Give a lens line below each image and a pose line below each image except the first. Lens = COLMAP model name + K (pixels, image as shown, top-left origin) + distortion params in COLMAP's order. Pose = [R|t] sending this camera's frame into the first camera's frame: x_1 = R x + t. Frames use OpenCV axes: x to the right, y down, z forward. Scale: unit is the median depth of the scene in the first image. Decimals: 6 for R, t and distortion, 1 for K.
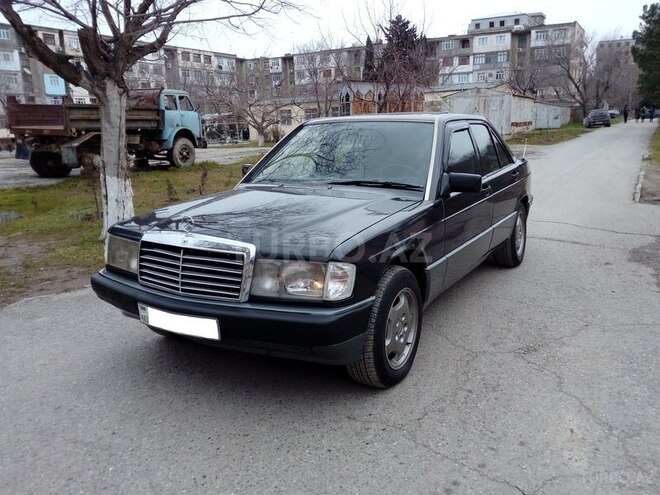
lens RADIAL K [[543.7, 0, 332.1], [0, 543.7, 251.1], [0, 0, 1]] dist [0.052269, -0.091759]
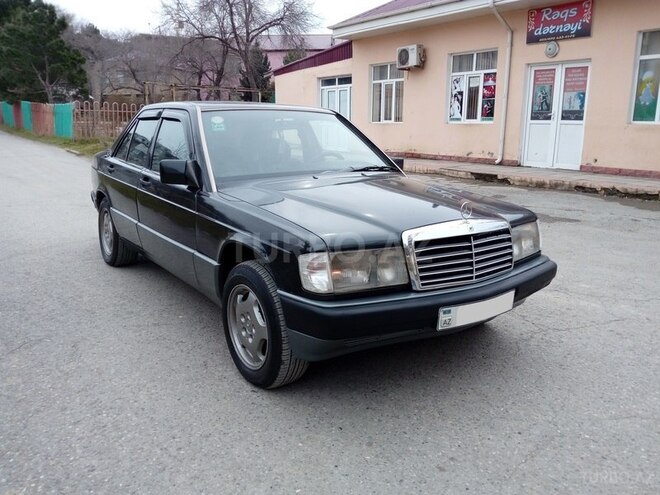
lens RADIAL K [[543.7, 0, 333.8], [0, 543.7, 245.7], [0, 0, 1]] dist [0.052269, -0.091759]
pose [[0.402155, -0.177021, 0.898295, -0.465841], [0.189354, 0.976000, 0.107562, -0.051463], [-0.895777, 0.126840, 0.426023, 0.297767]]
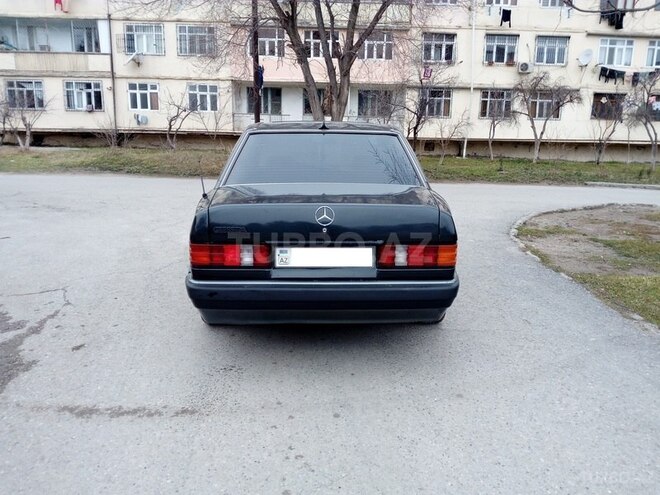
lens RADIAL K [[543.7, 0, 337.2], [0, 543.7, 247.1], [0, 0, 1]] dist [0.052269, -0.091759]
pose [[-0.844207, 0.121397, -0.522089, 0.426366], [-0.116876, 0.908890, 0.400324, -0.291723], [0.523120, 0.398976, -0.753103, 1.208208]]
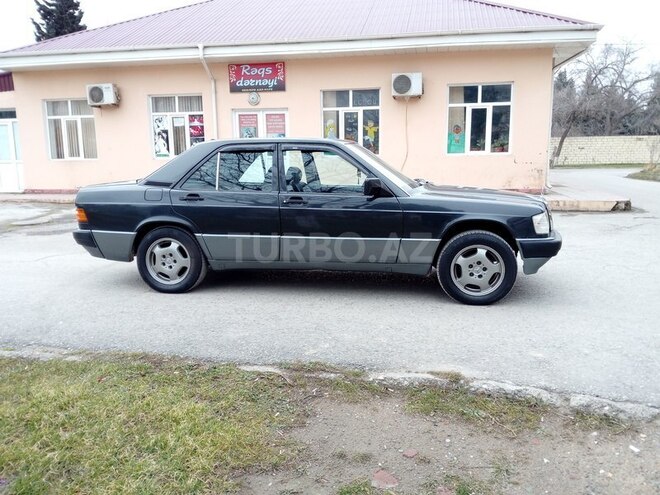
lens RADIAL K [[543.7, 0, 334.3], [0, 543.7, 250.3], [0, 0, 1]] dist [0.052269, -0.091759]
pose [[-0.349791, -0.126728, 0.928217, -0.688041], [0.230965, 0.948559, 0.216543, -0.165863], [-0.907910, 0.290131, -0.302528, 0.865164]]
